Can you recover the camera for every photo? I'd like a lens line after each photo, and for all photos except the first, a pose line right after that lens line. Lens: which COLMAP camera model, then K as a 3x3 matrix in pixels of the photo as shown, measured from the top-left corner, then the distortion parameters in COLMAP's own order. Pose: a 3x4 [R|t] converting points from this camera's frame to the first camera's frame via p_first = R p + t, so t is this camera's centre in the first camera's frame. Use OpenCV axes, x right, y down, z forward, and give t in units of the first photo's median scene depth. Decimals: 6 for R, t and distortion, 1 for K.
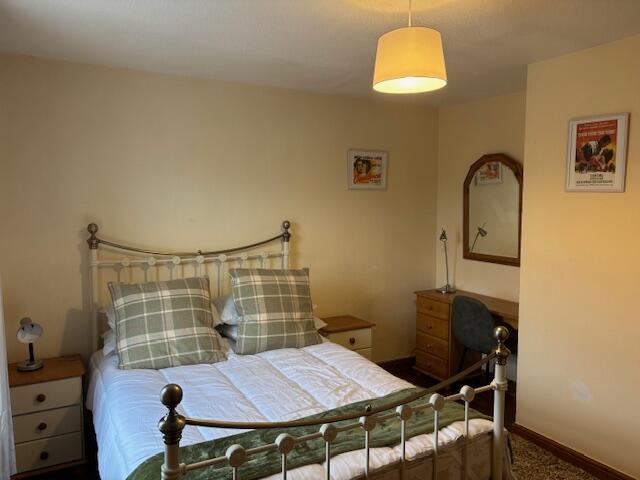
lens RADIAL K [[483.9, 0, 318.9], [0, 483.9, 240.2], [0, 0, 1]] dist [-0.012793, -0.026621]
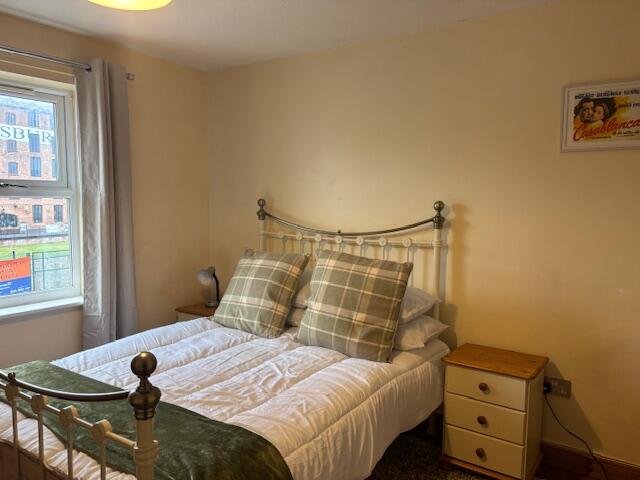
lens RADIAL K [[483.9, 0, 317.7], [0, 483.9, 240.4], [0, 0, 1]] dist [-0.012793, -0.026621]
pose [[0.401669, 0.075782, -0.912644, 0.588623], [-0.074843, 0.995953, 0.049760, -0.001873], [0.912722, 0.048318, 0.405715, 0.567728]]
